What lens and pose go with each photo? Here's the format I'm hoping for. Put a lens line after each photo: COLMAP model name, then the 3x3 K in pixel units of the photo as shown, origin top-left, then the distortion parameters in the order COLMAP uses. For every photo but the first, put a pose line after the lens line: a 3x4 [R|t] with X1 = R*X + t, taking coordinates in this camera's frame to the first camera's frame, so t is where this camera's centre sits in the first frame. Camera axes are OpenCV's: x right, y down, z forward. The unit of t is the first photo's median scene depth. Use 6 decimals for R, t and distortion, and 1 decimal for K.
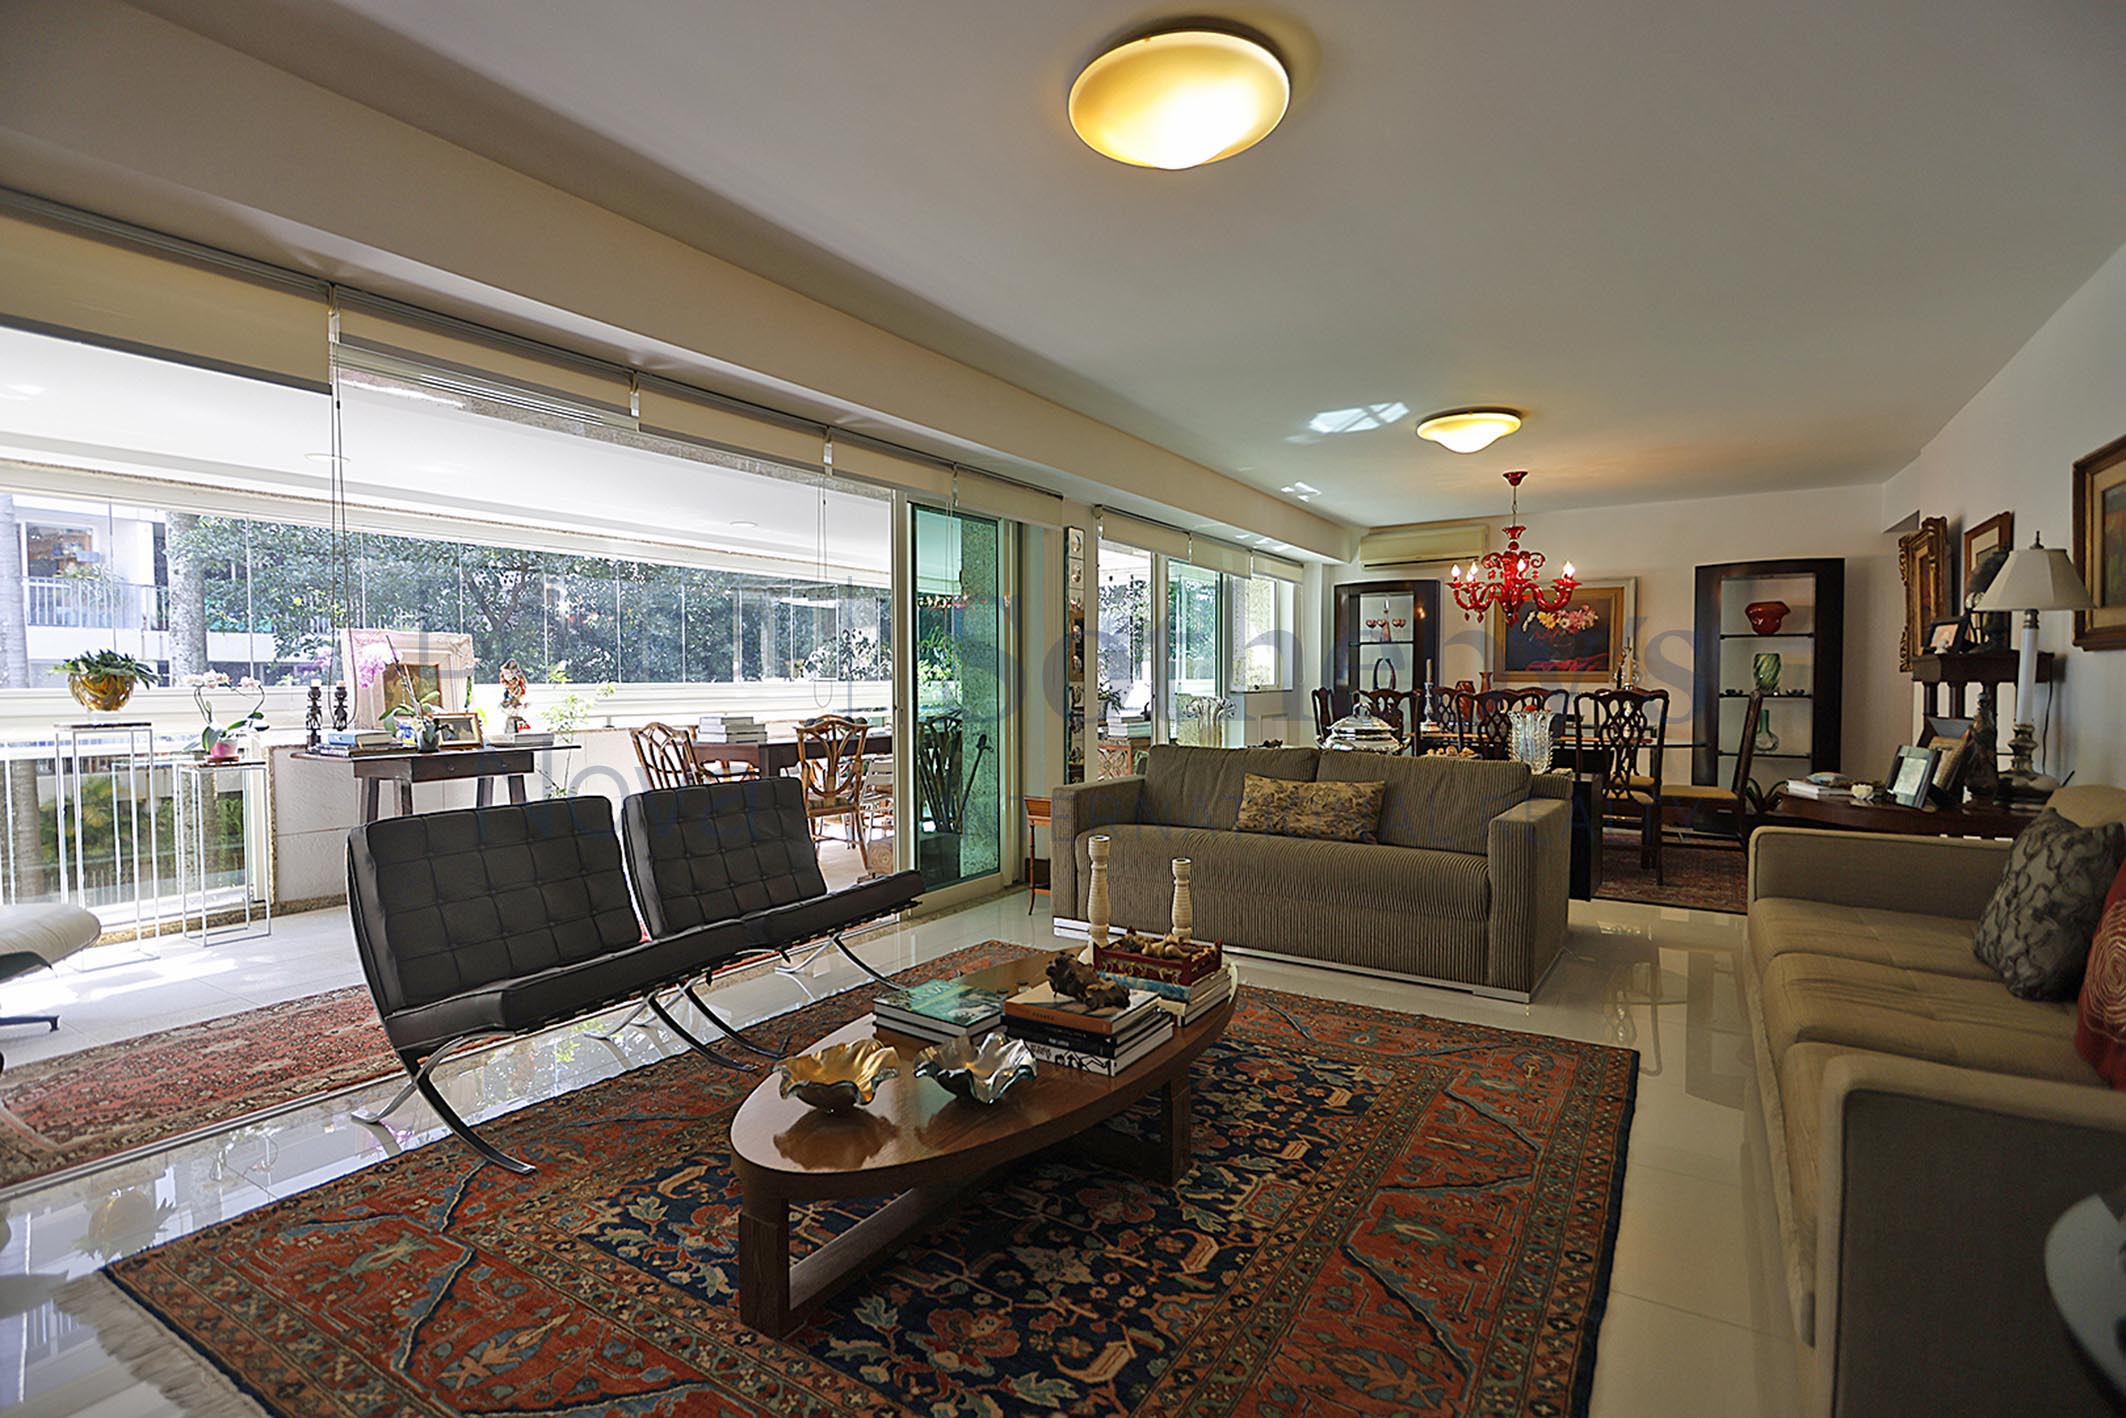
lens RADIAL K [[1011.1, 0, 1060.0], [0, 1011.1, 710.7], [0, 0, 1]] dist [-0.003384, 0.001208]
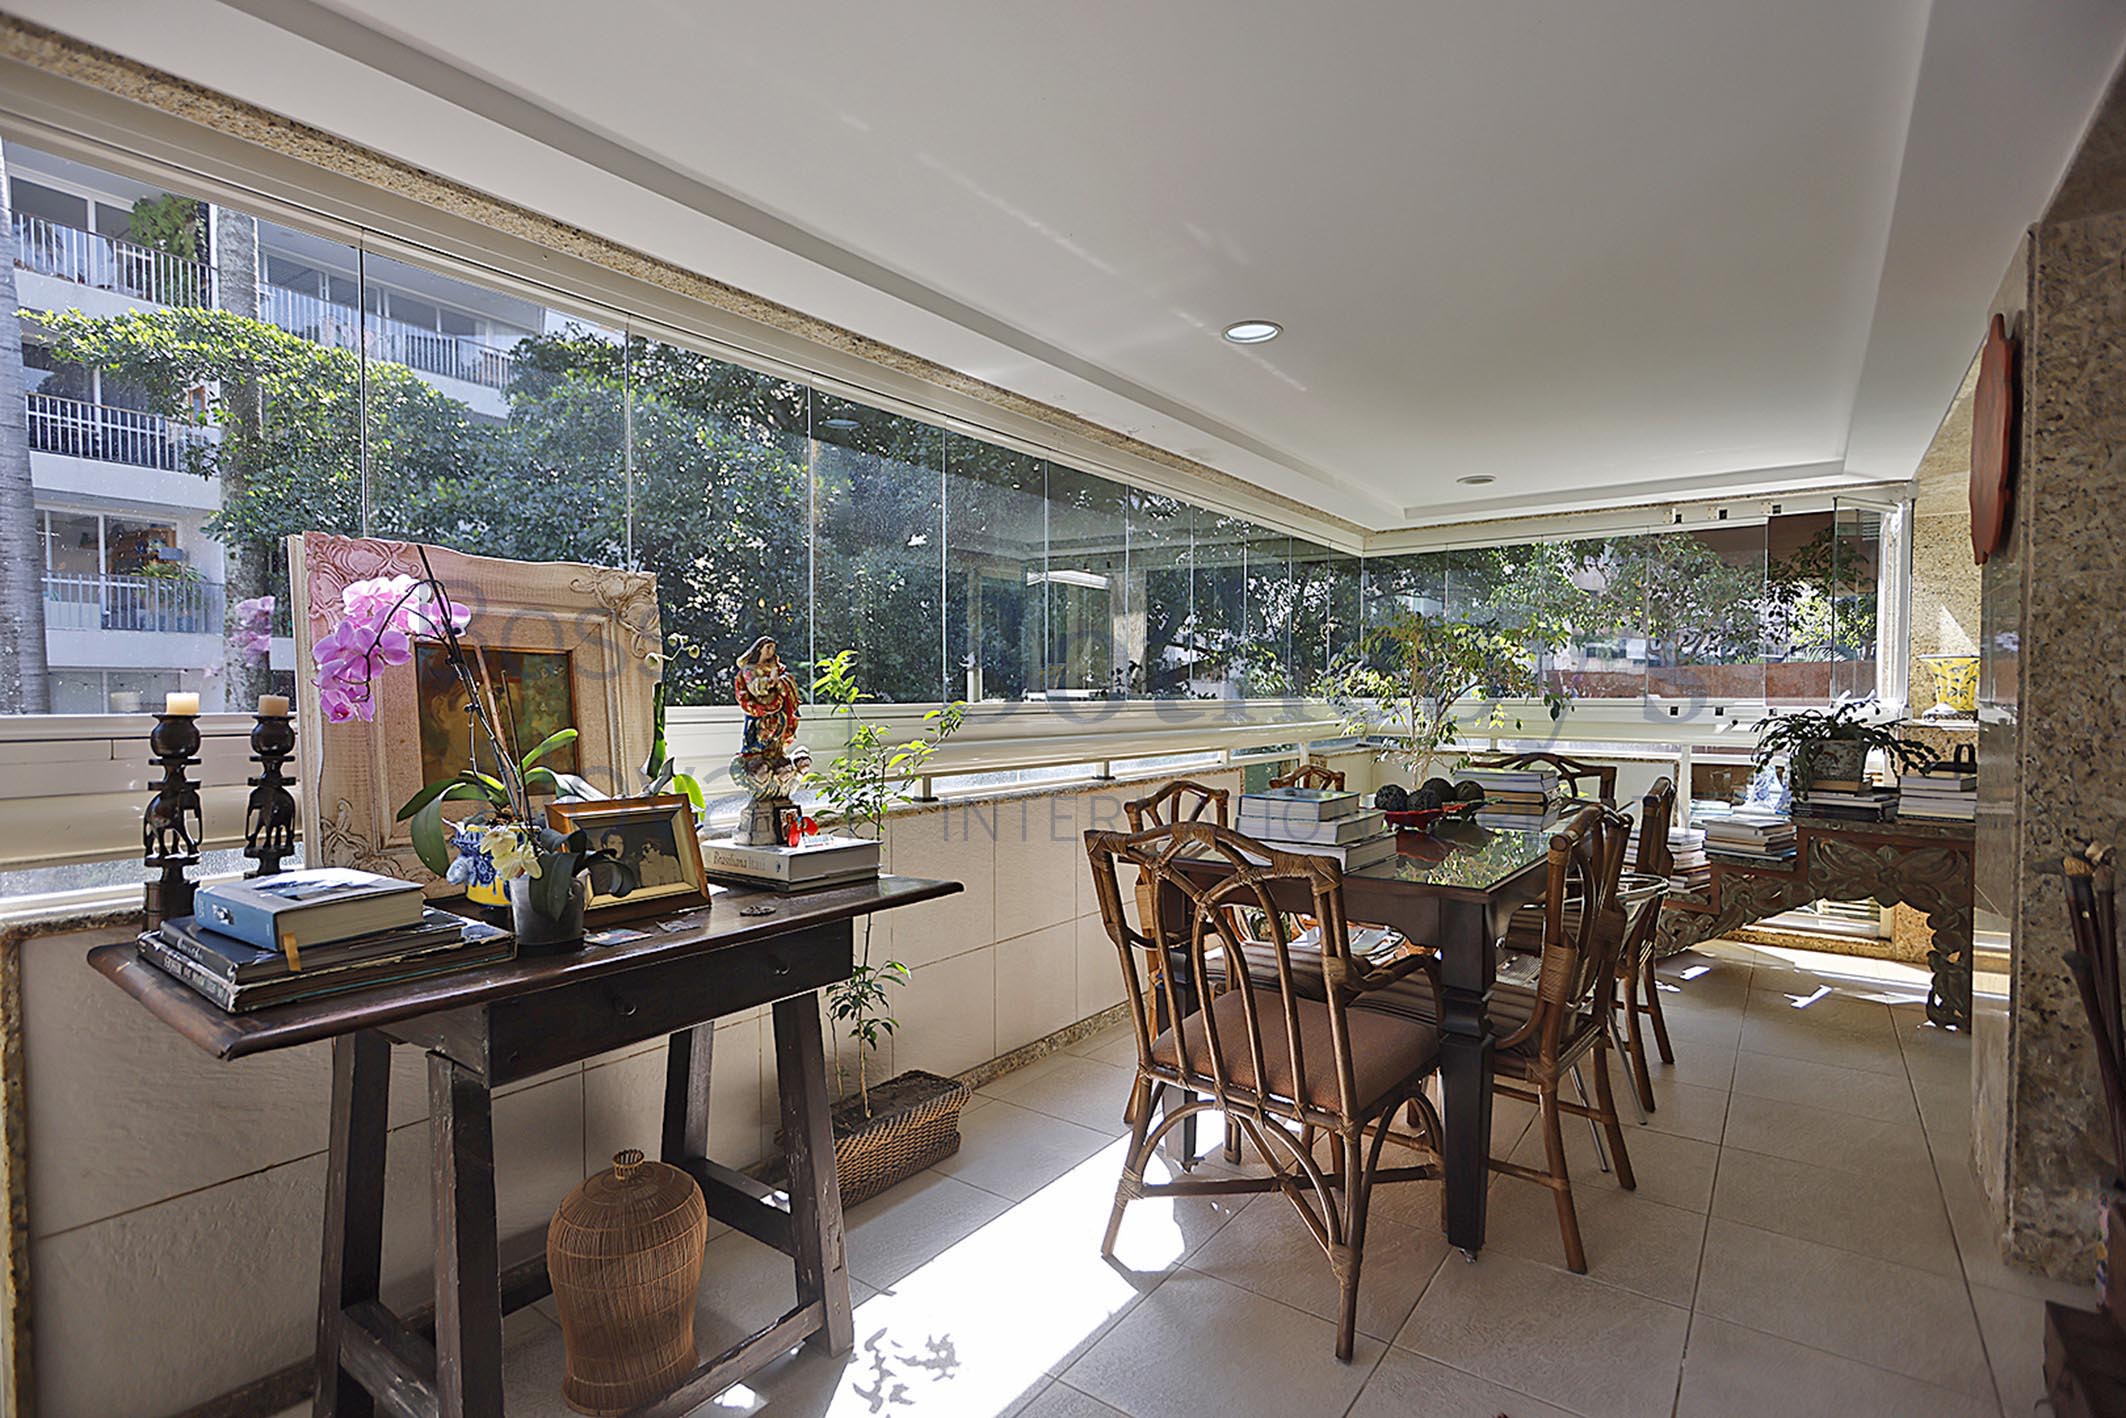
lens RADIAL K [[1011.1, 0, 1051.0], [0, 1011.1, 730.3], [0, 0, 1]] dist [-0.003384, 0.001208]
pose [[0.996498, 0.008615, -0.083173, -0.426925], [-0.008378, 0.999960, 0.003195, -0.020673], [0.083197, -0.002487, 0.996530, 0.673971]]
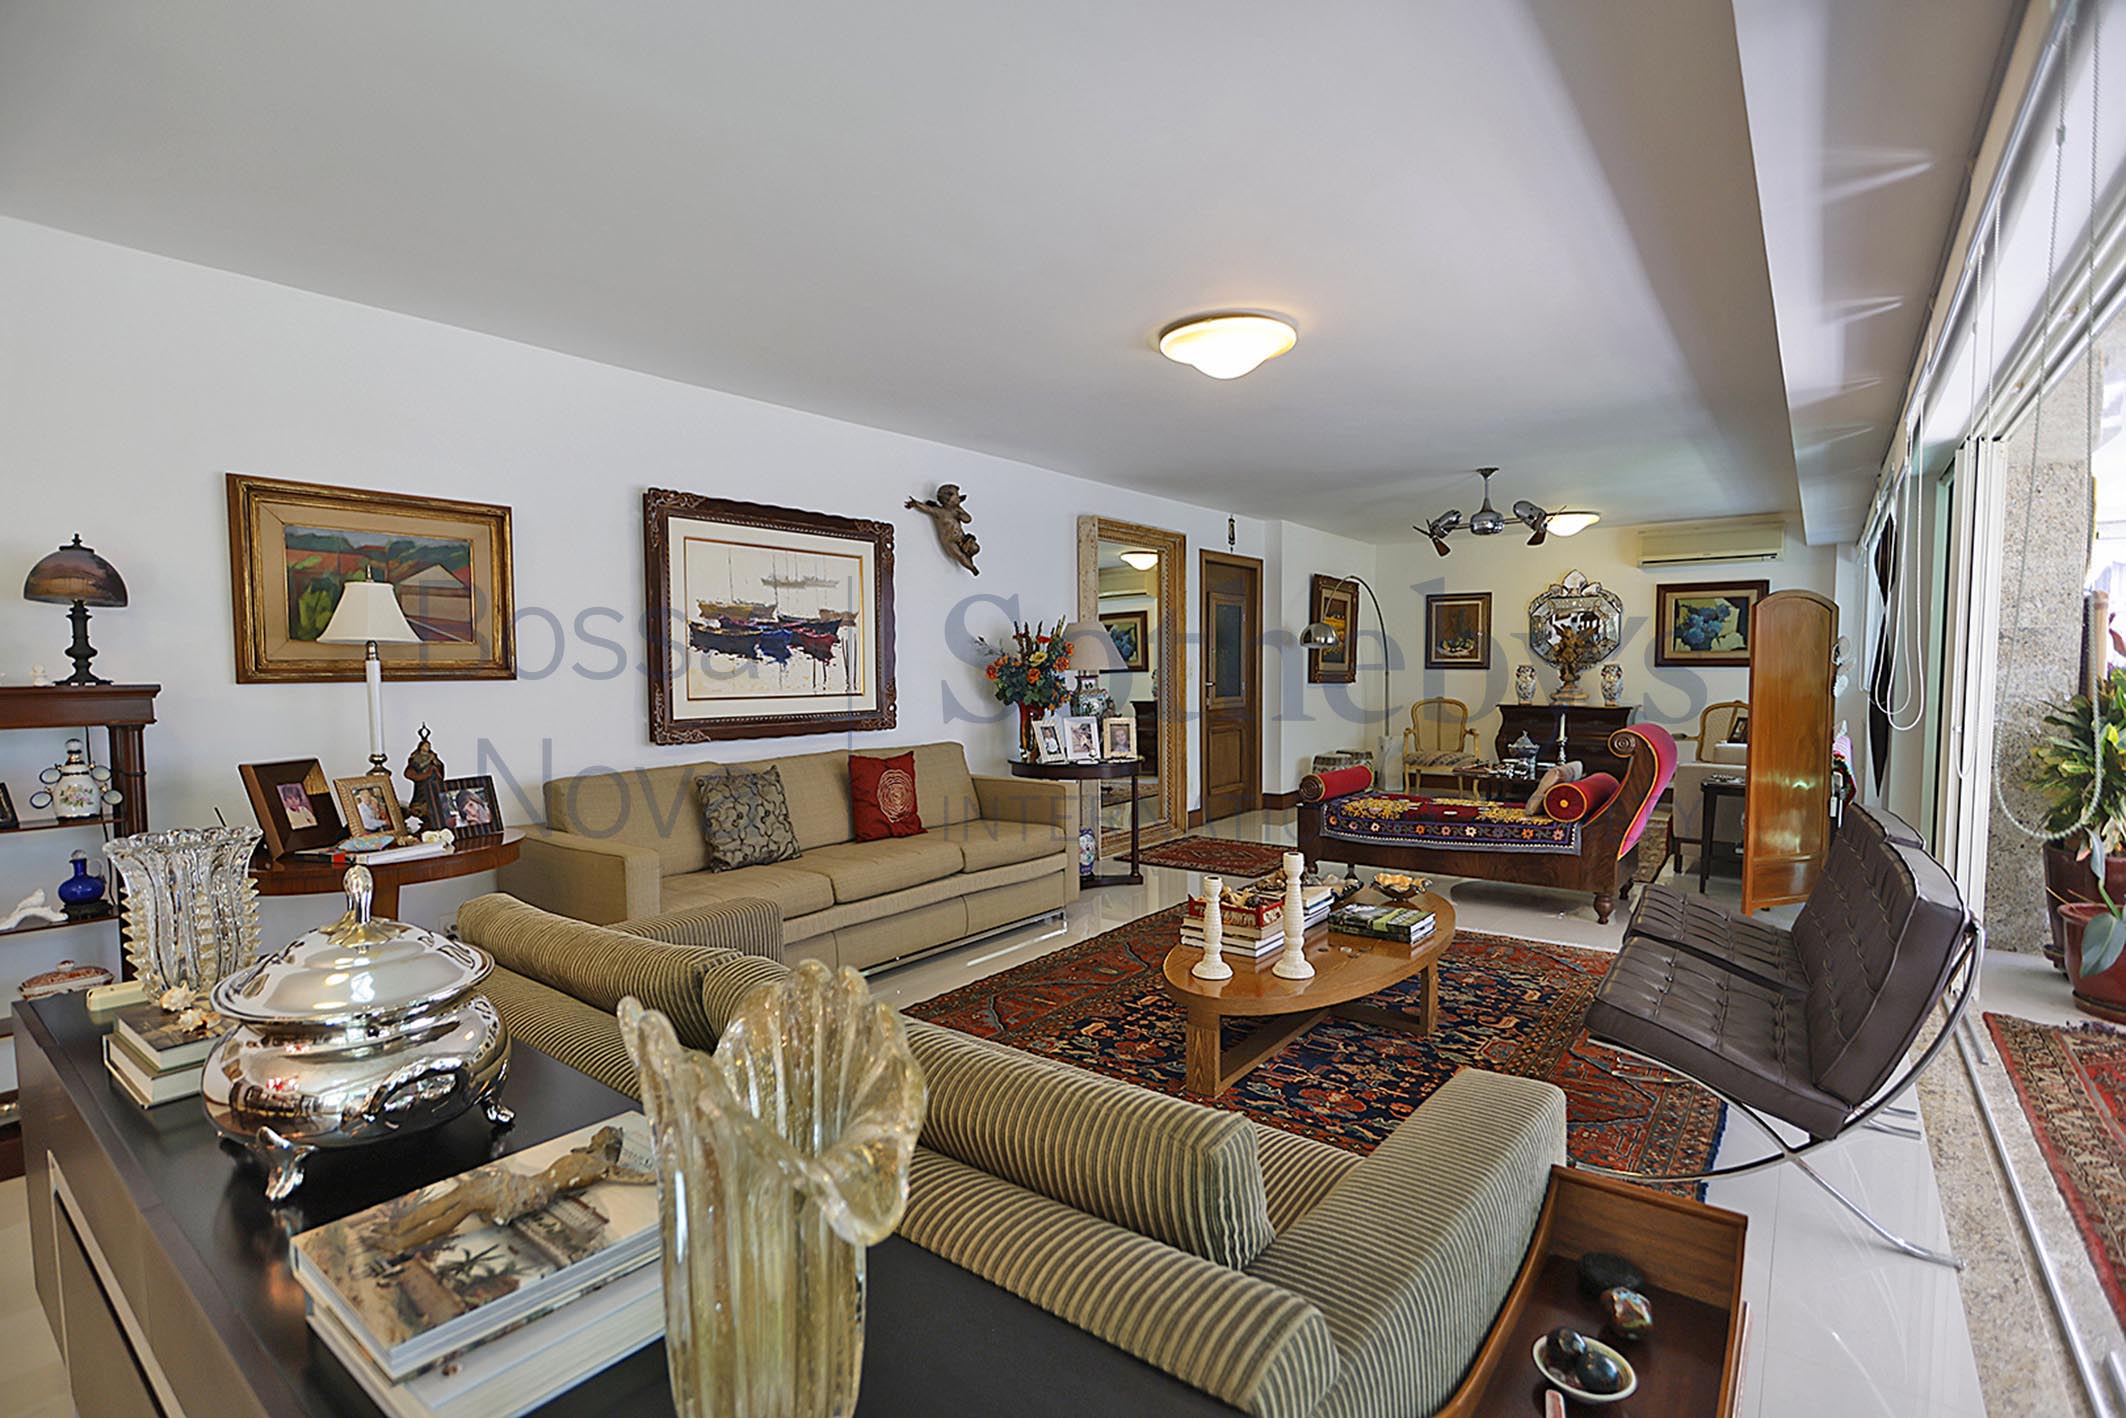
lens RADIAL K [[1011.1, 0, 1056.6], [0, 1011.1, 719.8], [0, 0, 1]] dist [-0.003384, 0.001208]
pose [[-0.995692, 0.006320, 0.092512, 0.098613], [0.014246, 0.996256, 0.085268, -0.055208], [-0.091626, 0.086219, -0.992054, 1.092481]]
